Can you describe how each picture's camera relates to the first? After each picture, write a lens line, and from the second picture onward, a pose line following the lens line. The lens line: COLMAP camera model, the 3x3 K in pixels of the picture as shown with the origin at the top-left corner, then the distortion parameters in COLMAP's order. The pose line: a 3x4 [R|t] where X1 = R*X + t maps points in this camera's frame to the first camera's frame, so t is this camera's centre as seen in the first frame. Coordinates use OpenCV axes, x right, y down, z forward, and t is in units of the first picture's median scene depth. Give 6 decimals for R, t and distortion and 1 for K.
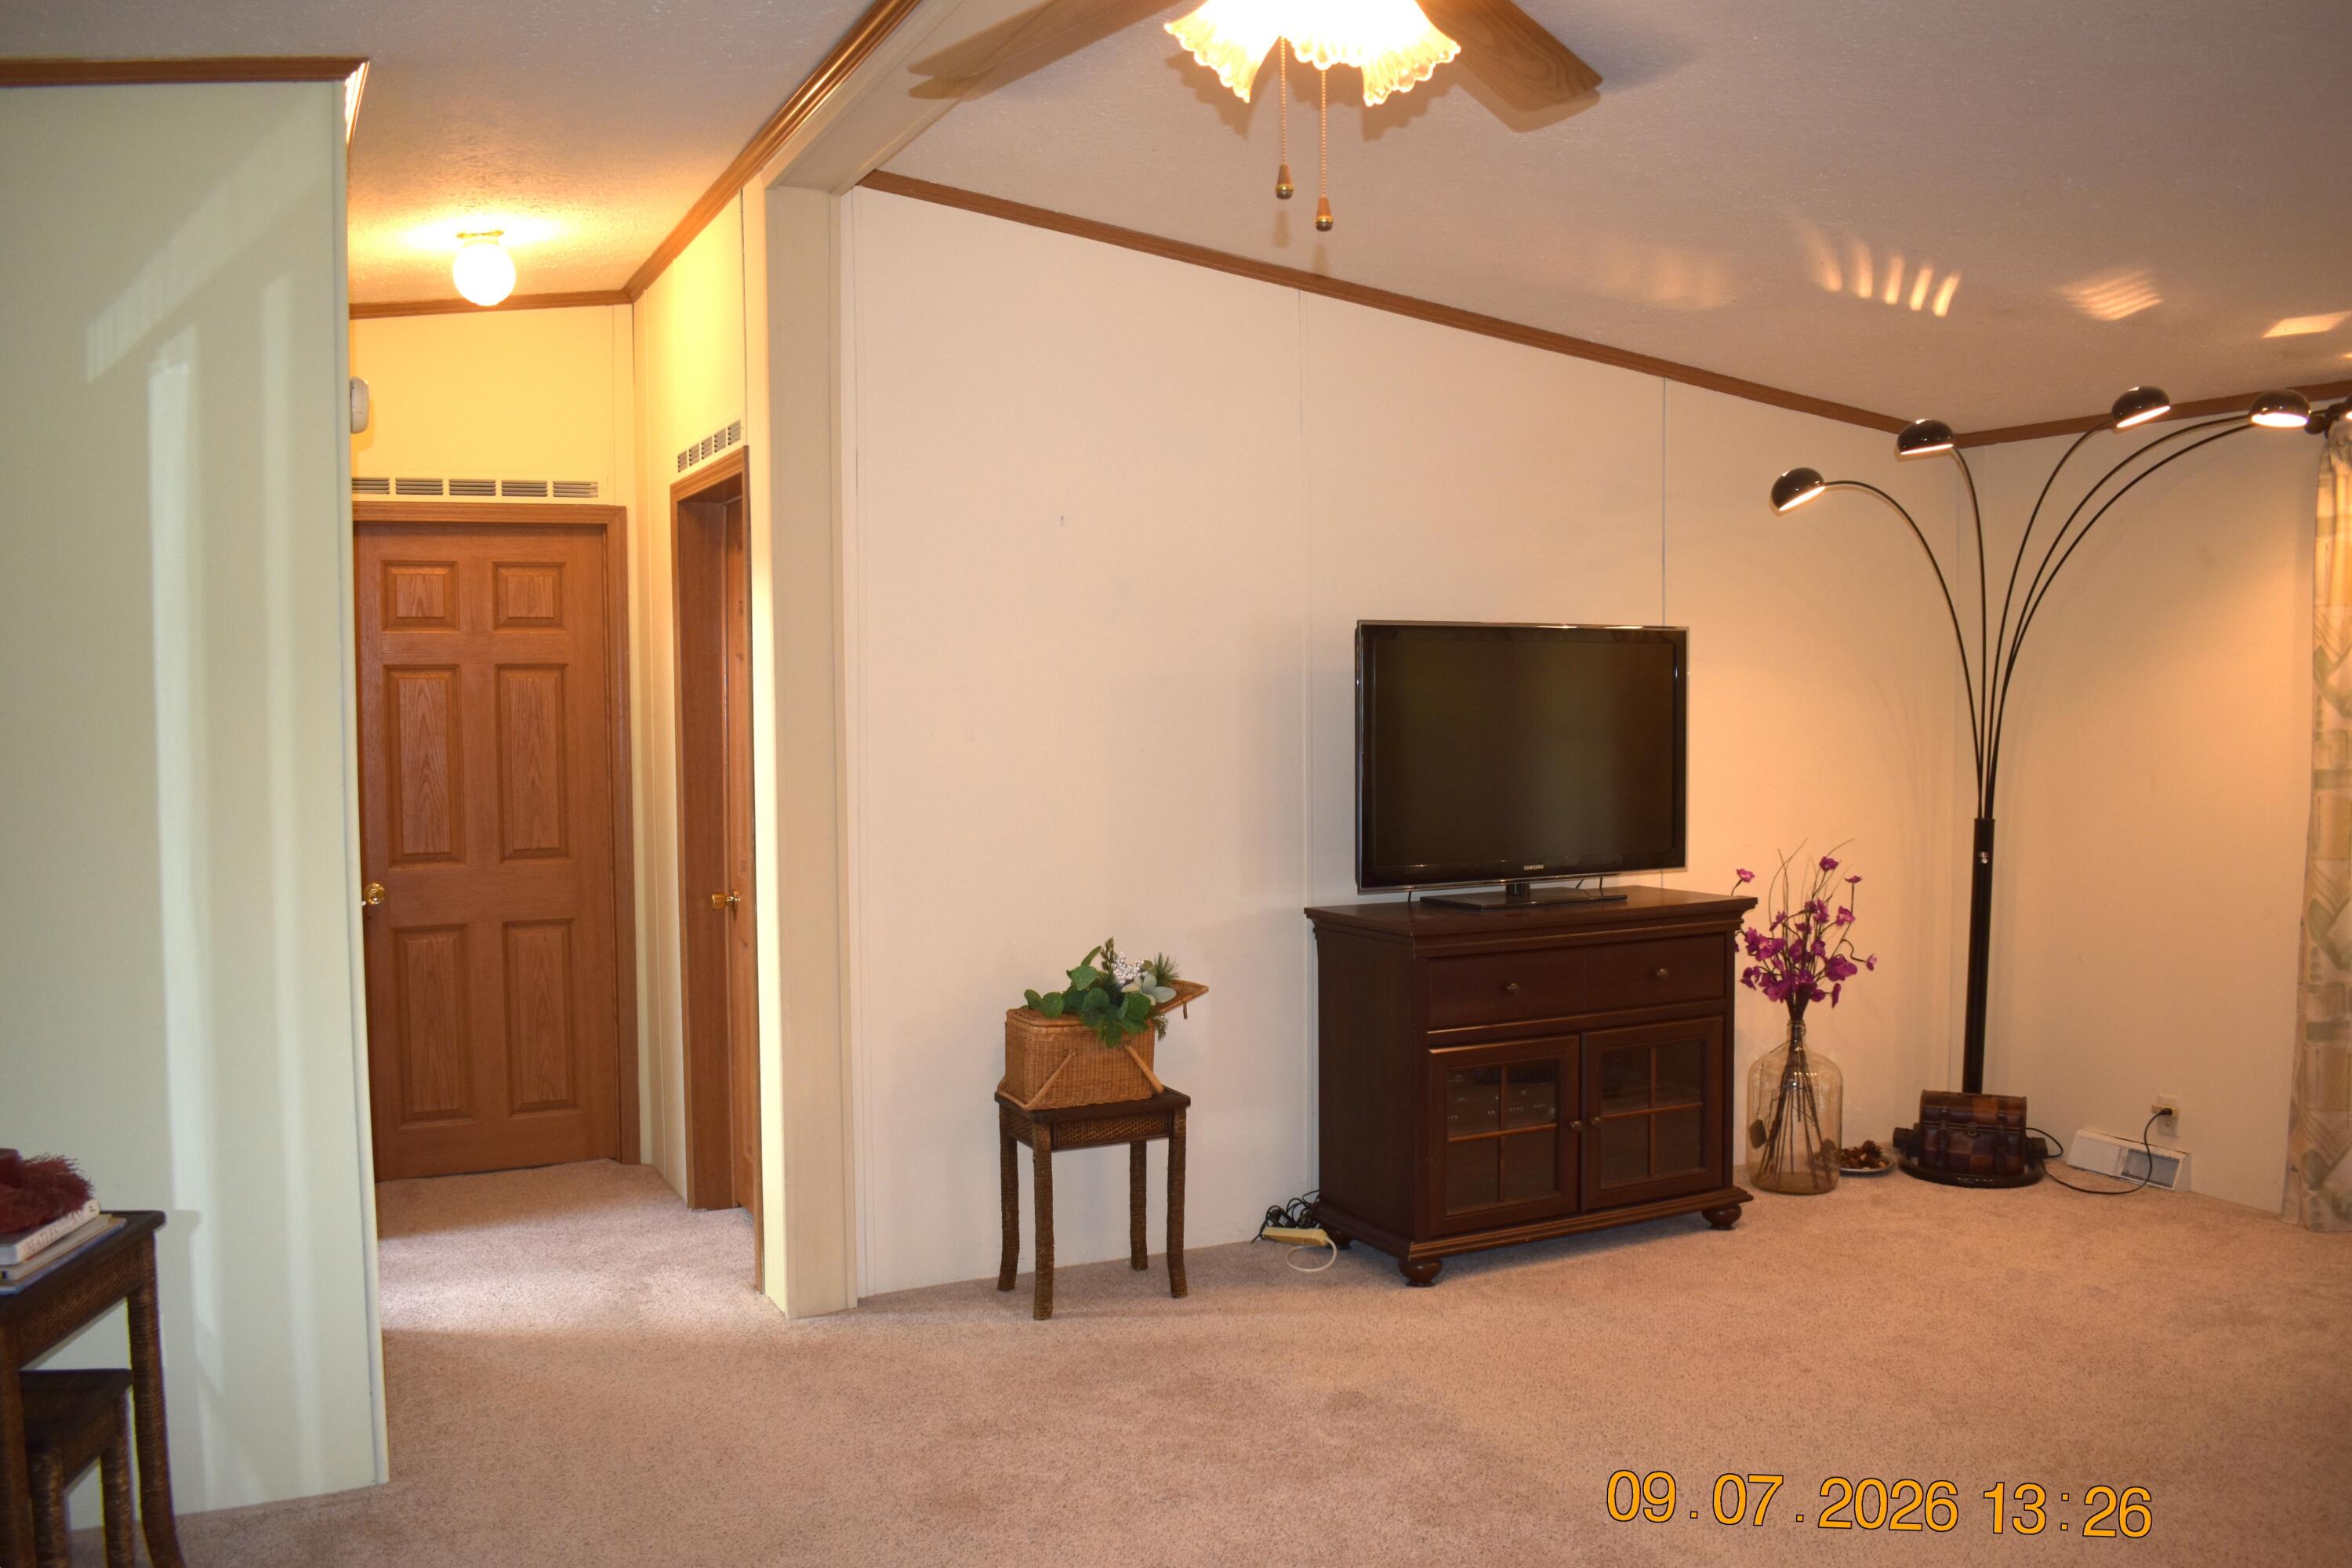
lens RADIAL K [[1936.4, 0, 1176.0], [0, 1936.4, 784.0], [0, 0, 1]] dist [-0.094070, 0.007738]
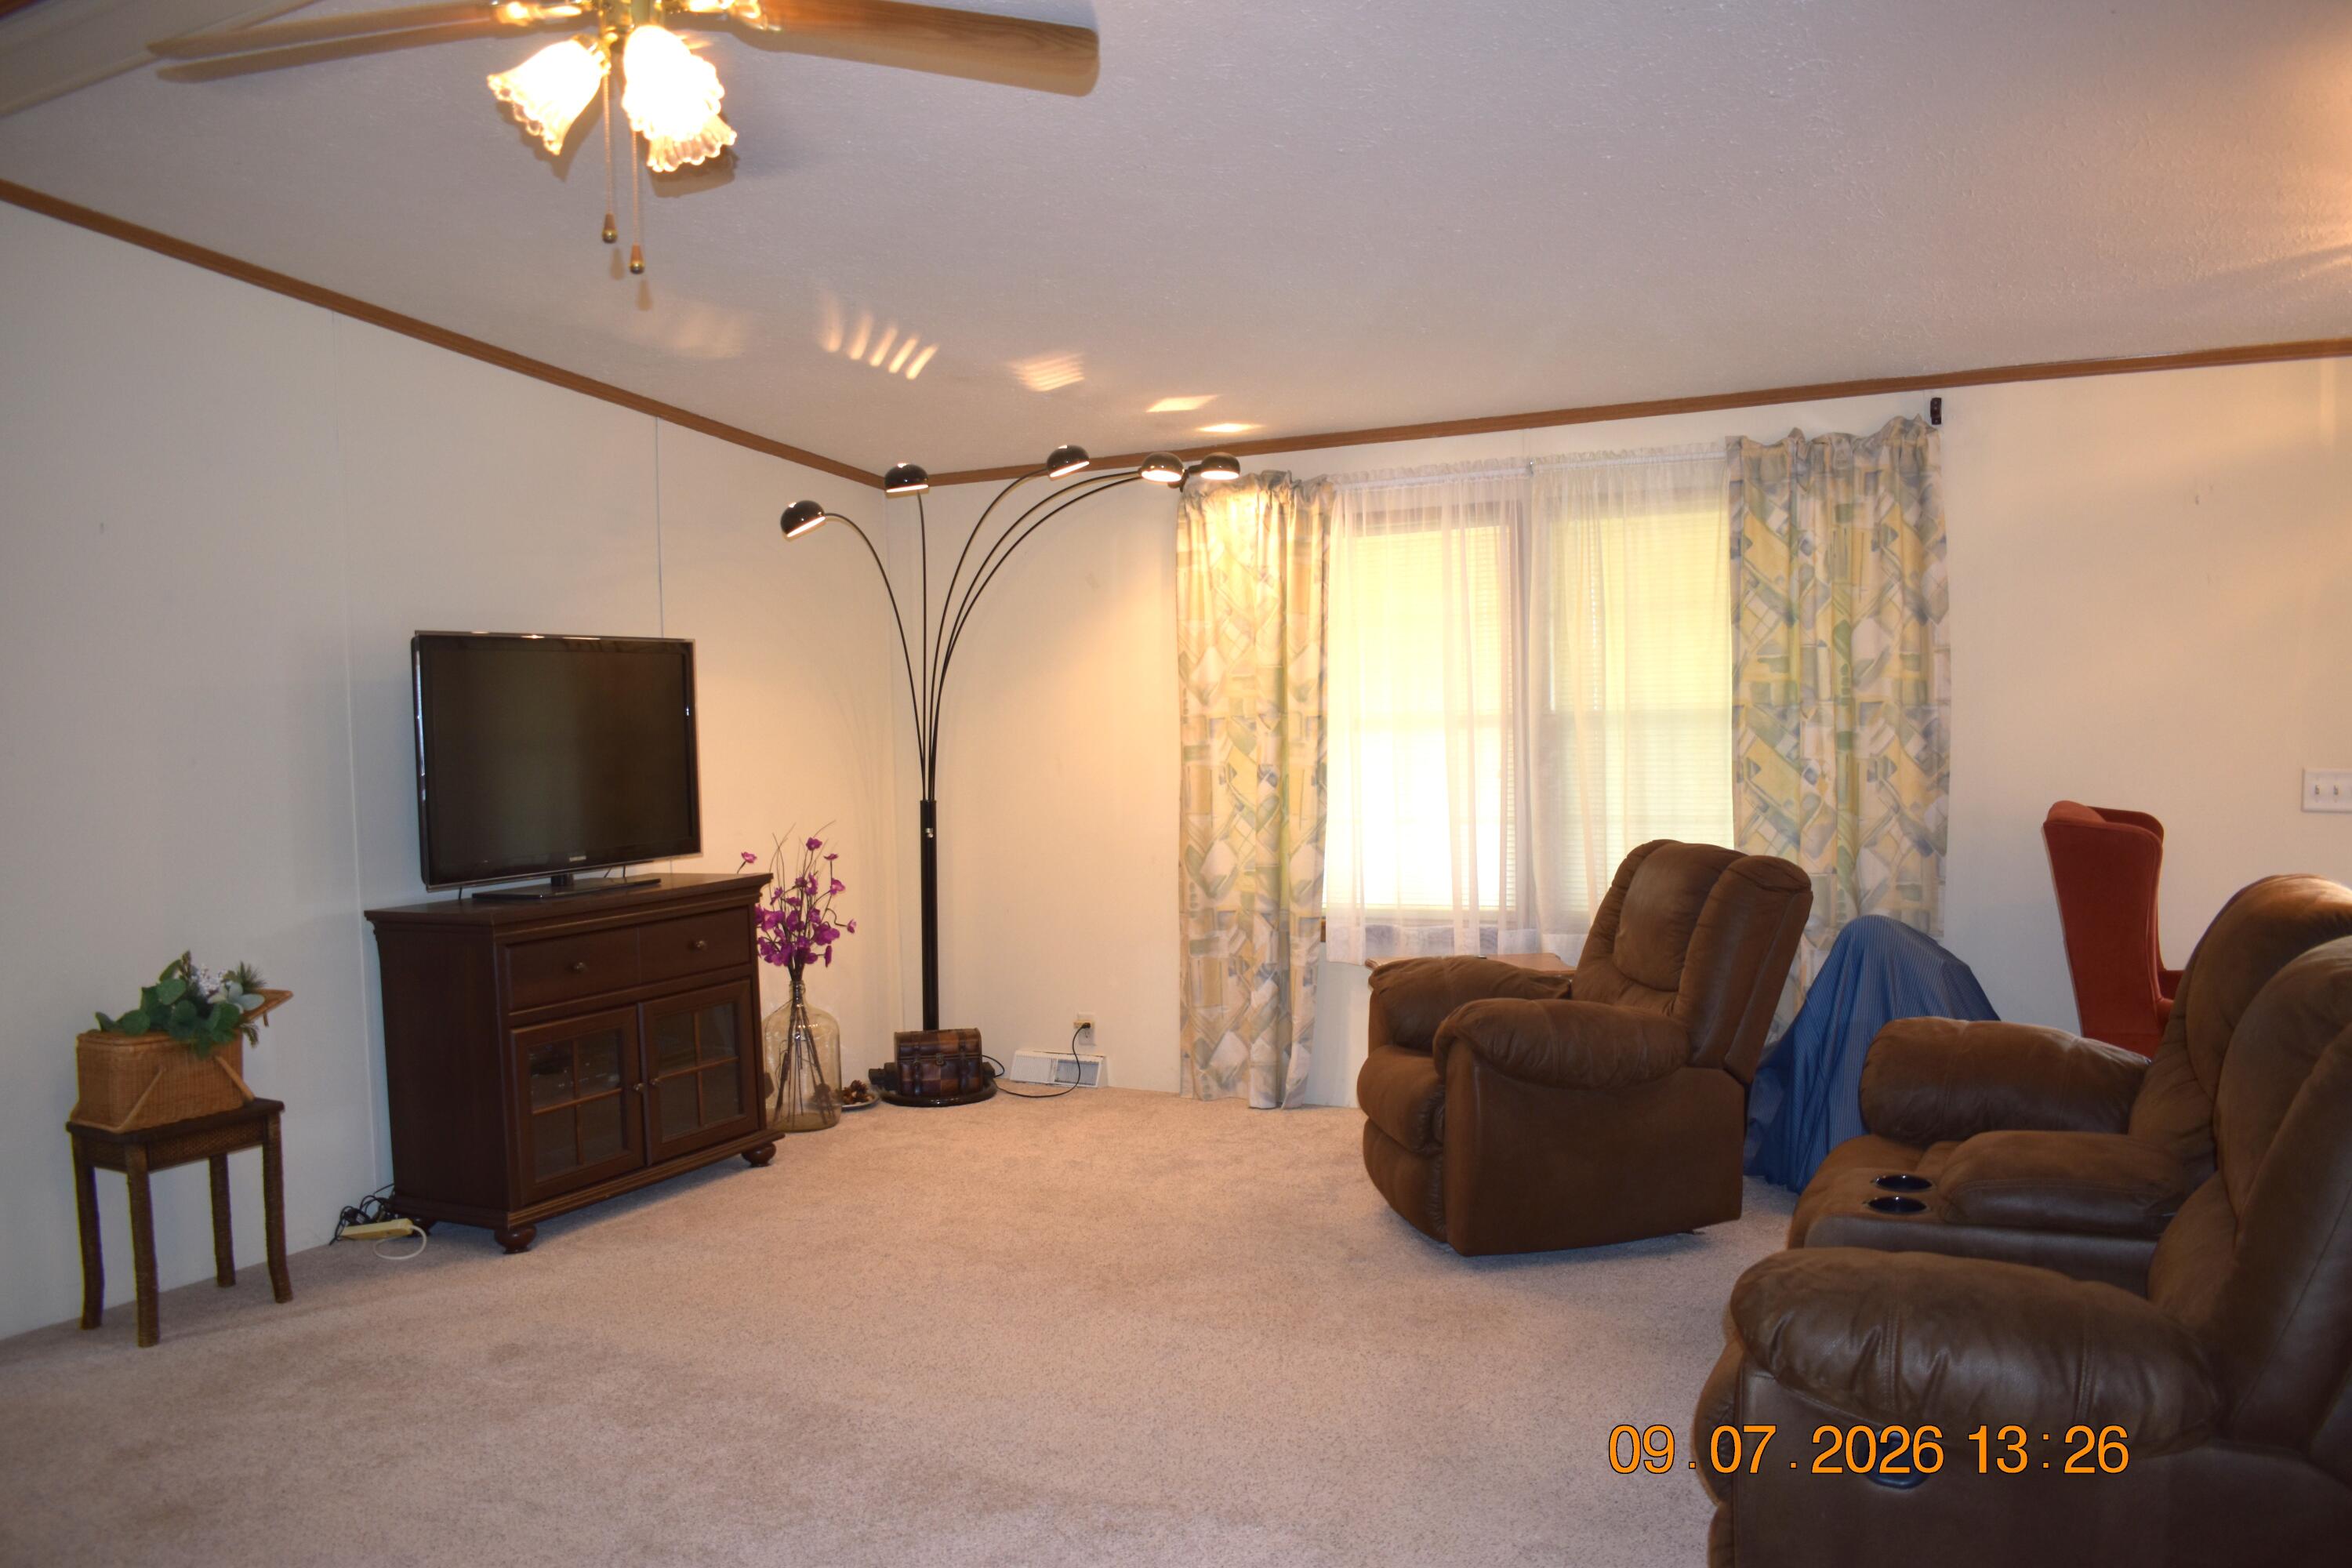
lens RADIAL K [[1856.3, 0, 1190.3], [0, 1856.3, 783.4], [0, 0, 1]] dist [-0.094296, 0.012599]
pose [[0.806769, -0.040577, 0.589471, -0.149606], [0.050500, 0.998724, -0.000367, 0.019103], [-0.588704, 0.030065, 0.807789, -0.043540]]
